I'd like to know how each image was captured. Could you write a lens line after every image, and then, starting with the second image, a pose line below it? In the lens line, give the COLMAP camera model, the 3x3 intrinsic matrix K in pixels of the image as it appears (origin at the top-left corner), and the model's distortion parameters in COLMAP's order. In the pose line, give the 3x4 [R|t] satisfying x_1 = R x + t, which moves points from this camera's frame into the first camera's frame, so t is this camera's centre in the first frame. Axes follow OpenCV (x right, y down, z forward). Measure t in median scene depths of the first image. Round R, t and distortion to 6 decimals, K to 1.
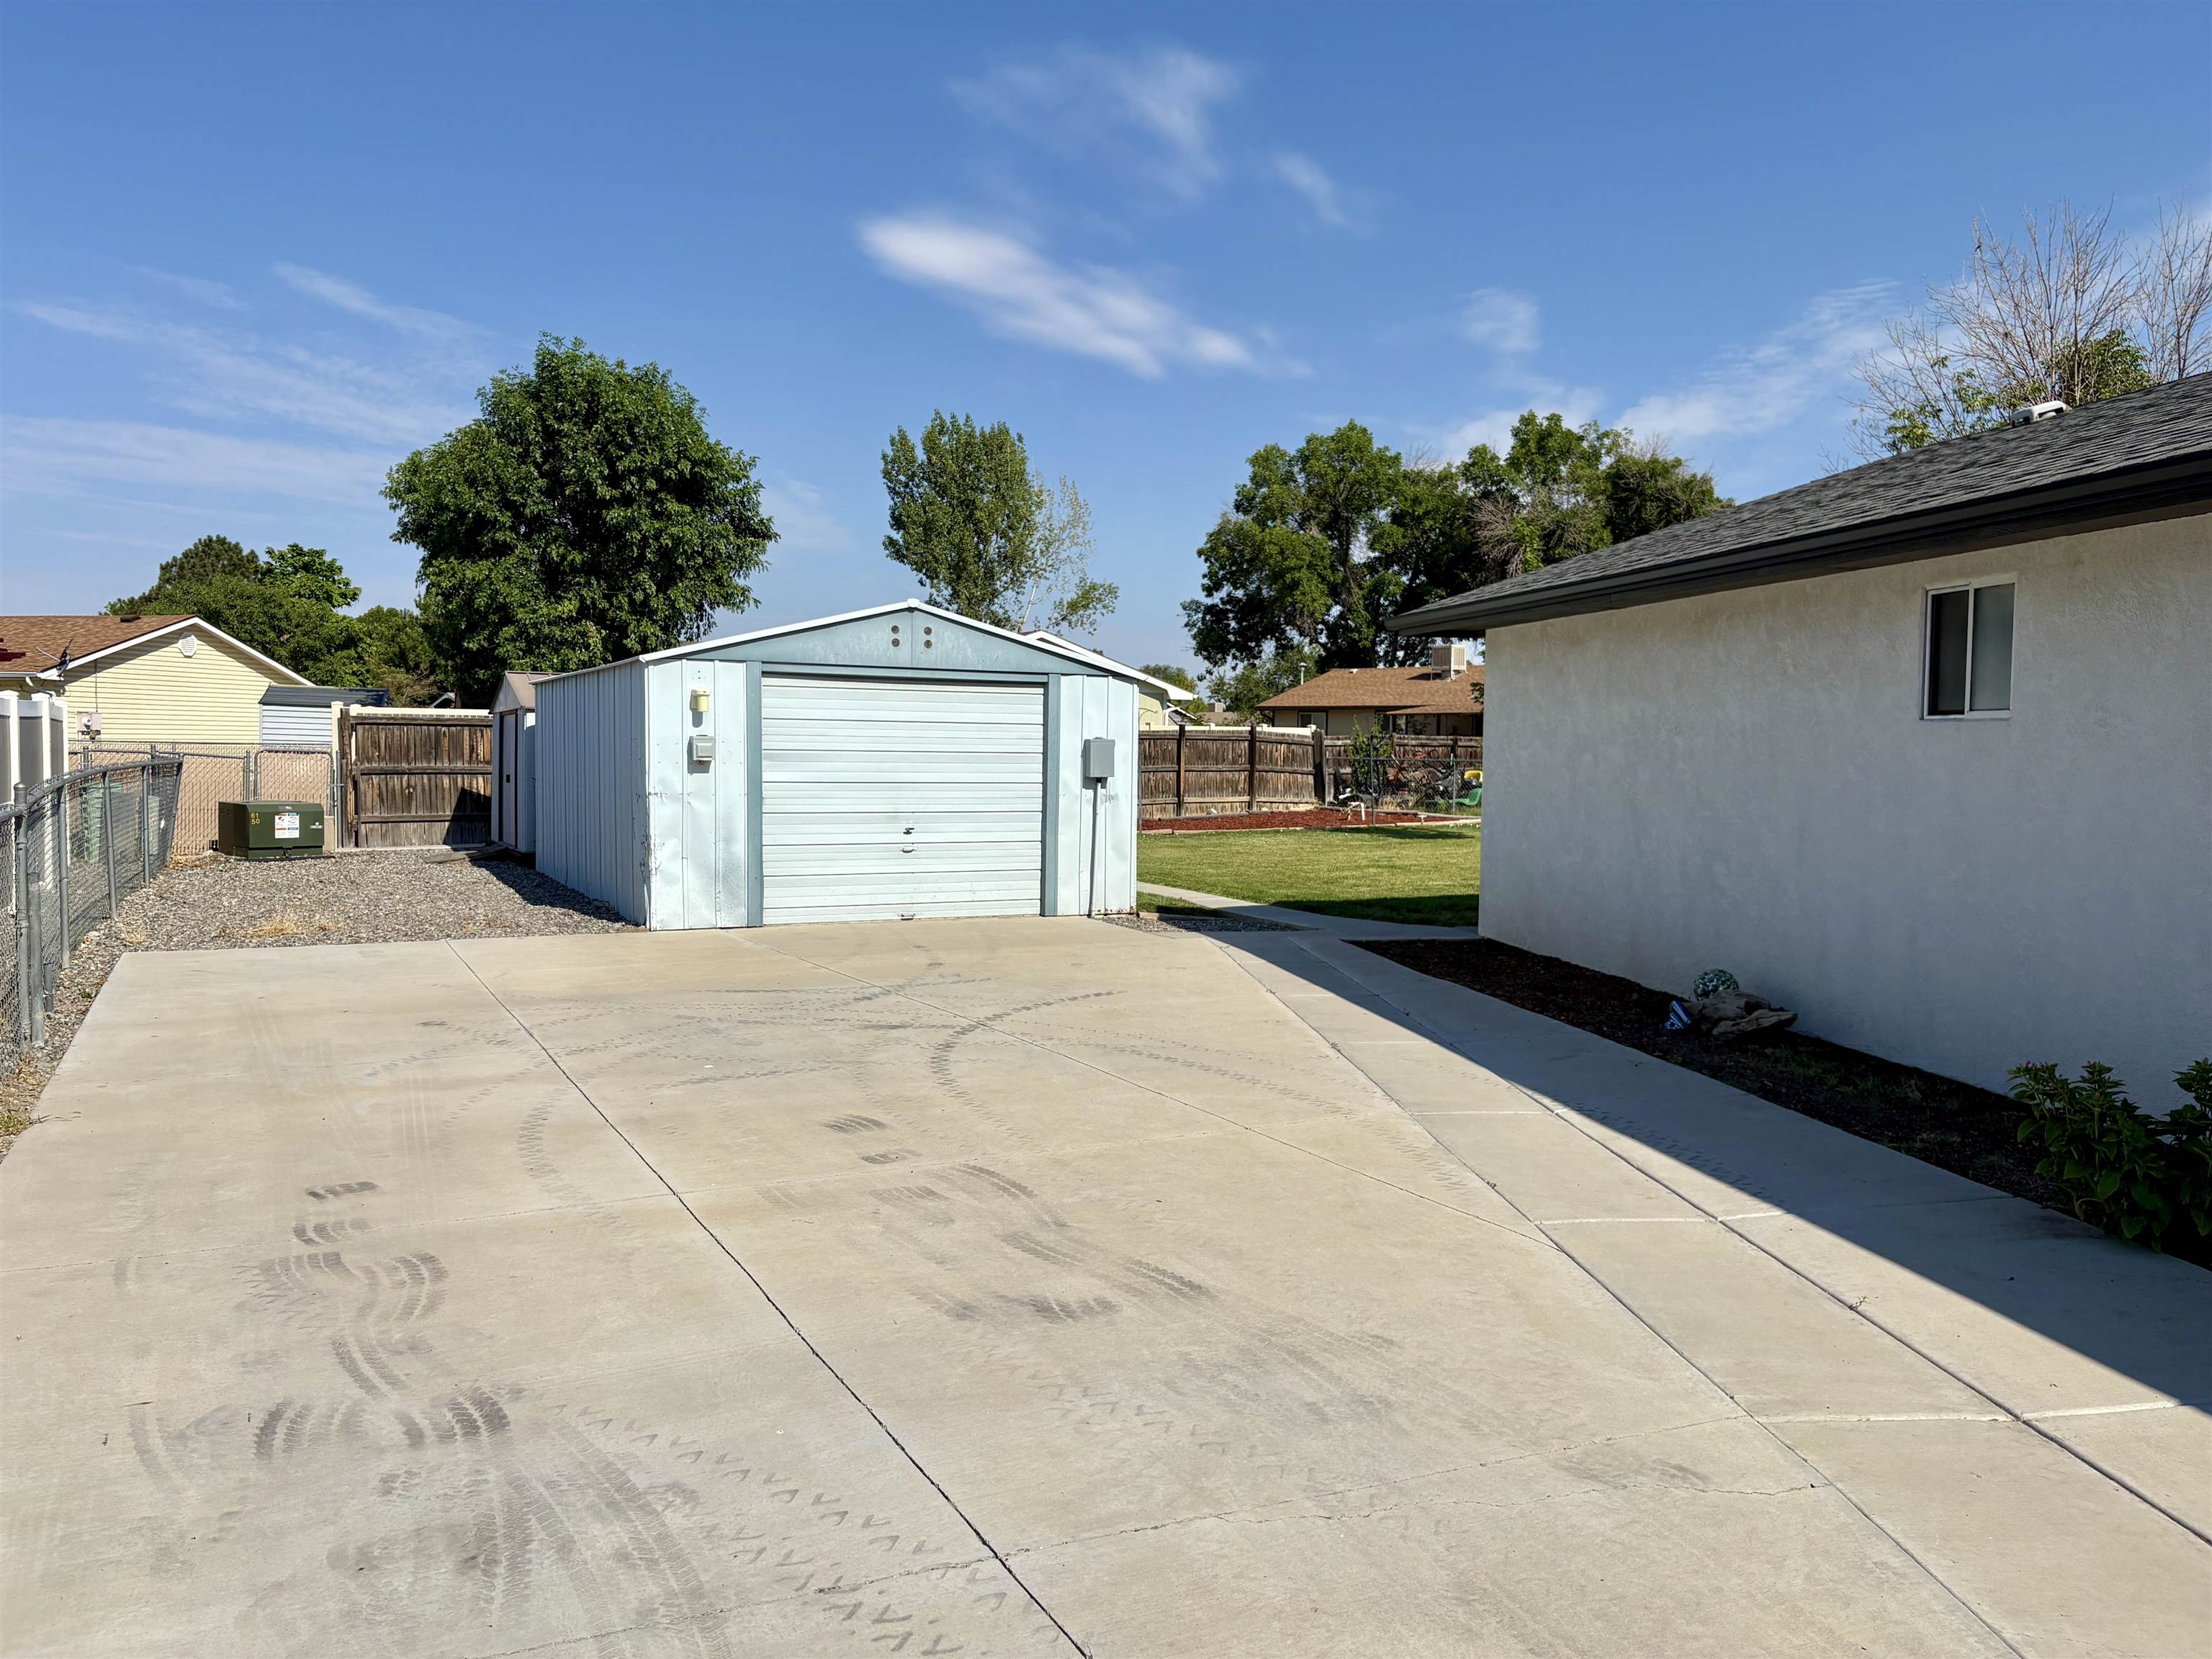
lens RADIAL K [[1716.4, 0, 1114.2], [0, 1716.4, 839.3], [0, 0, 1]] dist [0.046907, -0.049116]
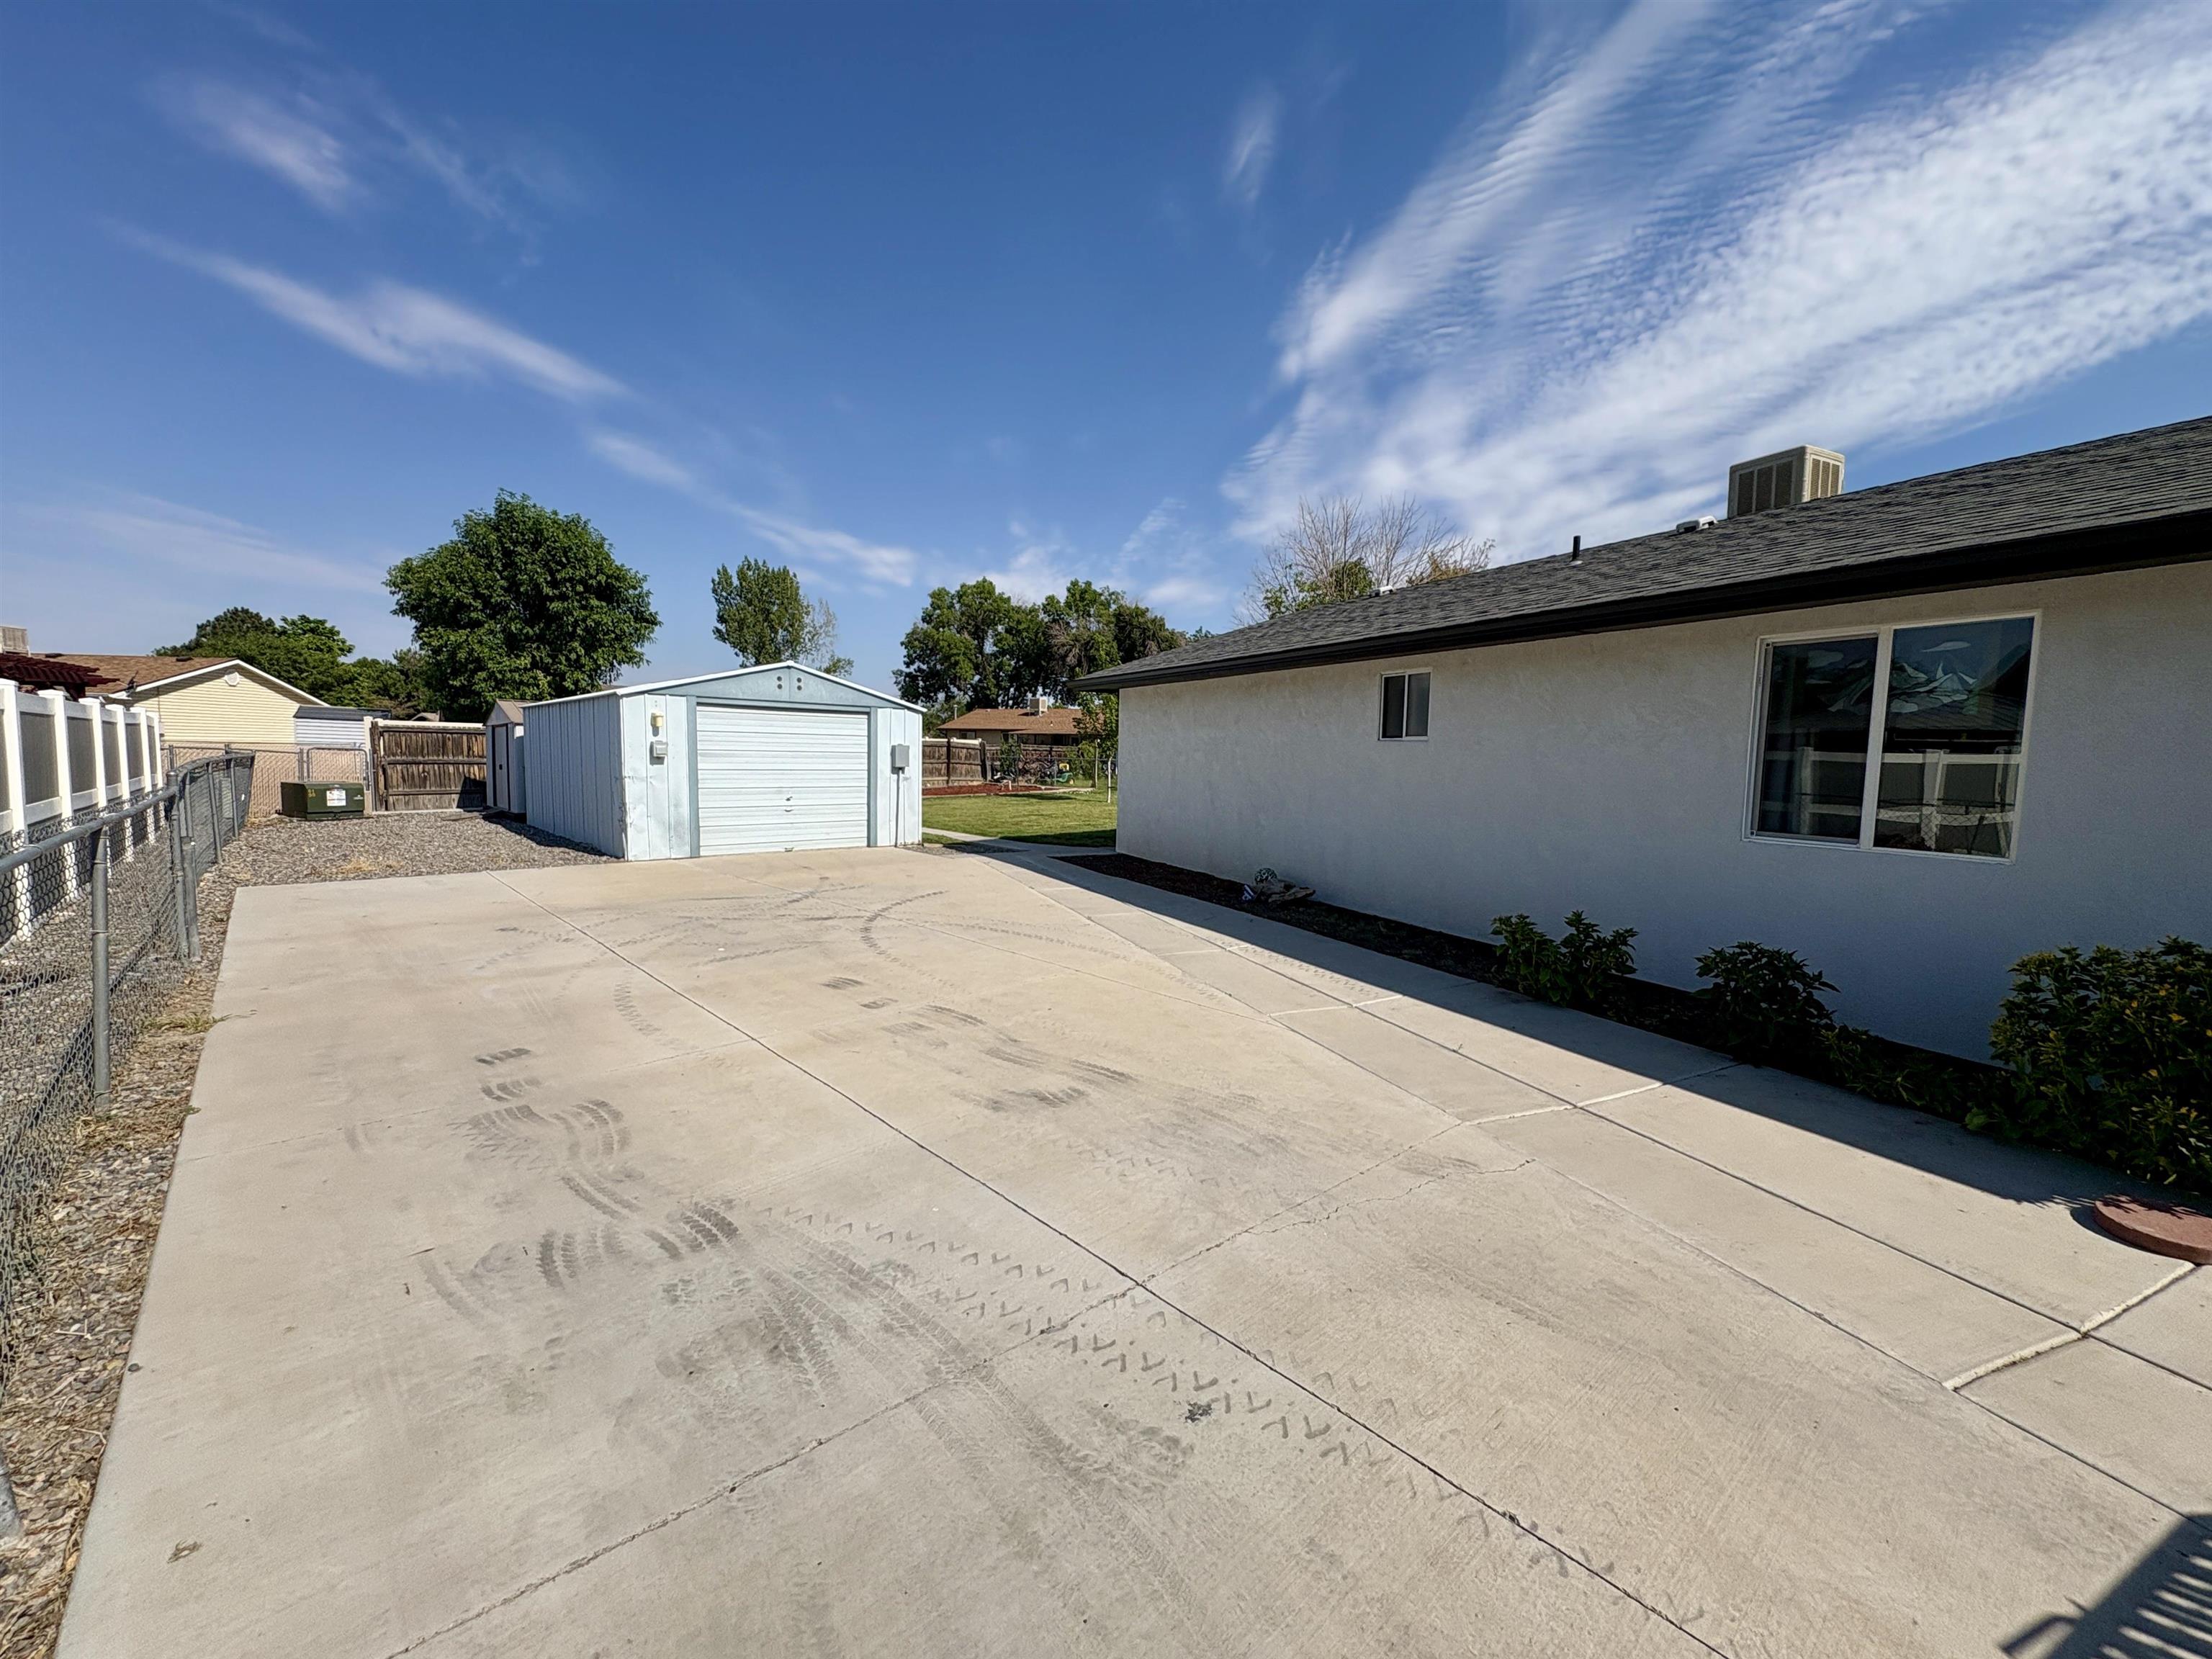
lens RADIAL K [[889.2, 0, 1111.4], [0, 889.2, 840.2], [0, 0, 1]] dist [0.001575, 0.000136]
pose [[0.956642, -0.021339, 0.290485, -0.113983], [0.007782, 0.998829, 0.047746, -0.005669], [-0.291163, -0.043416, 0.955688, 0.099320]]
